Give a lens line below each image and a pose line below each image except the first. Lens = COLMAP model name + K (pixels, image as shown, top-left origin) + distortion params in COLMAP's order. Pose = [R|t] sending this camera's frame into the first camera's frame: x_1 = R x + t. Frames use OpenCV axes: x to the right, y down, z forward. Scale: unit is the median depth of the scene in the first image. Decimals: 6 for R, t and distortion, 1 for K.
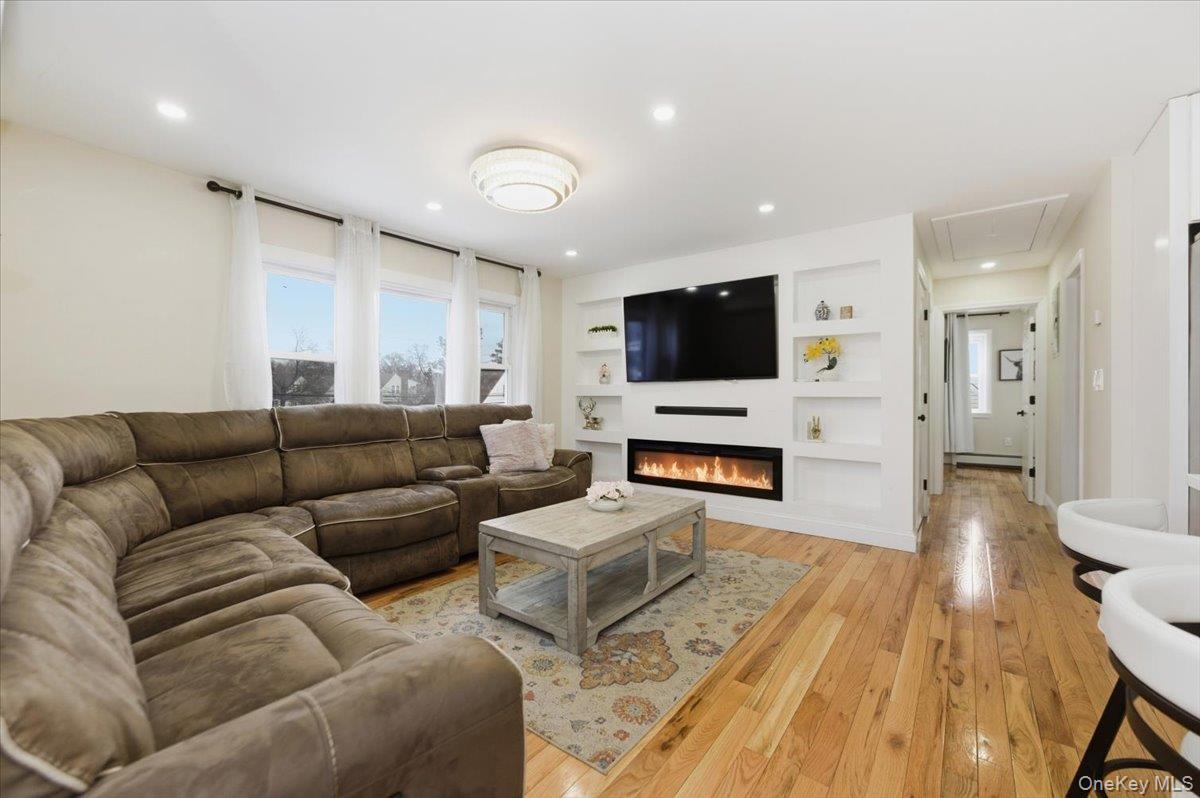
lens RADIAL K [[493.5, 0, 597.9], [0, 493.5, 395.5], [0, 0, 1]] dist [-0.001729, 0.002701]
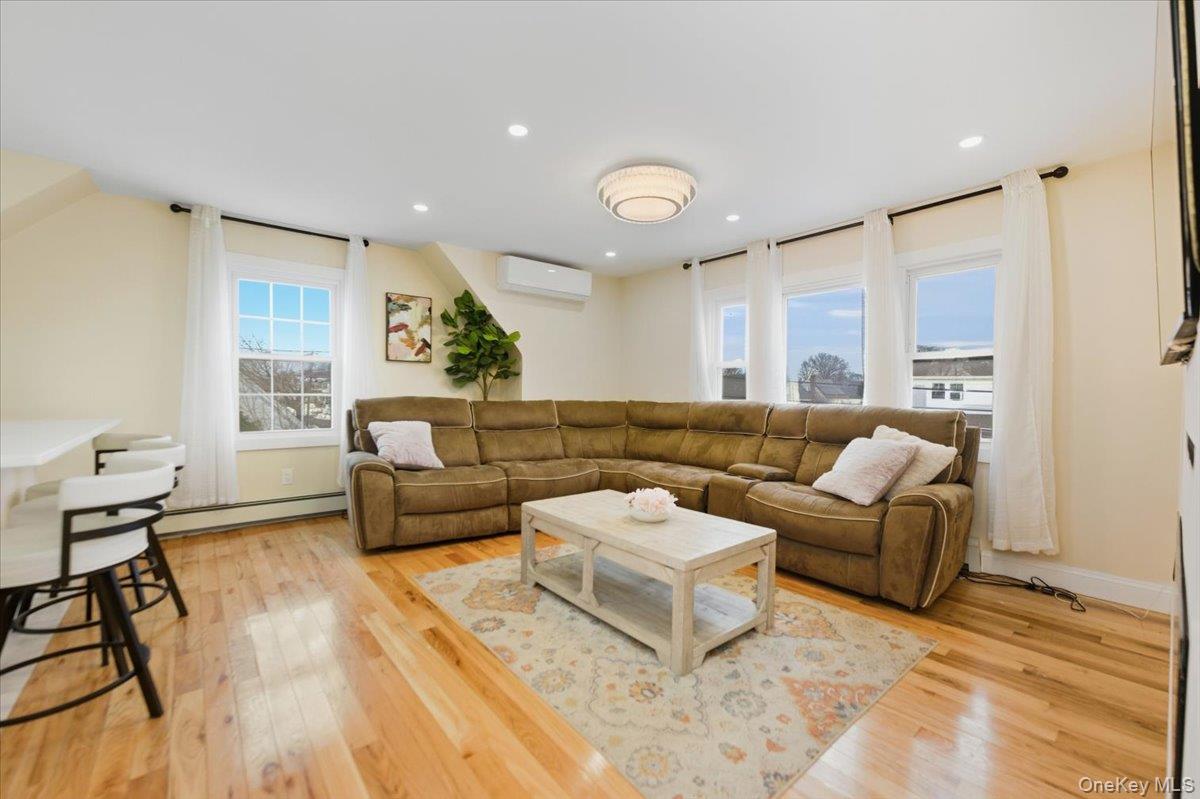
lens RADIAL K [[493.5, 0, 591.4], [0, 493.5, 408.6], [0, 0, 1]] dist [-0.001729, 0.002701]
pose [[-0.244111, 0.018847, -0.969564, 1.096451], [-0.022790, 0.999424, 0.025165, 0.018704], [0.969479, 0.028239, -0.243541, 1.362477]]
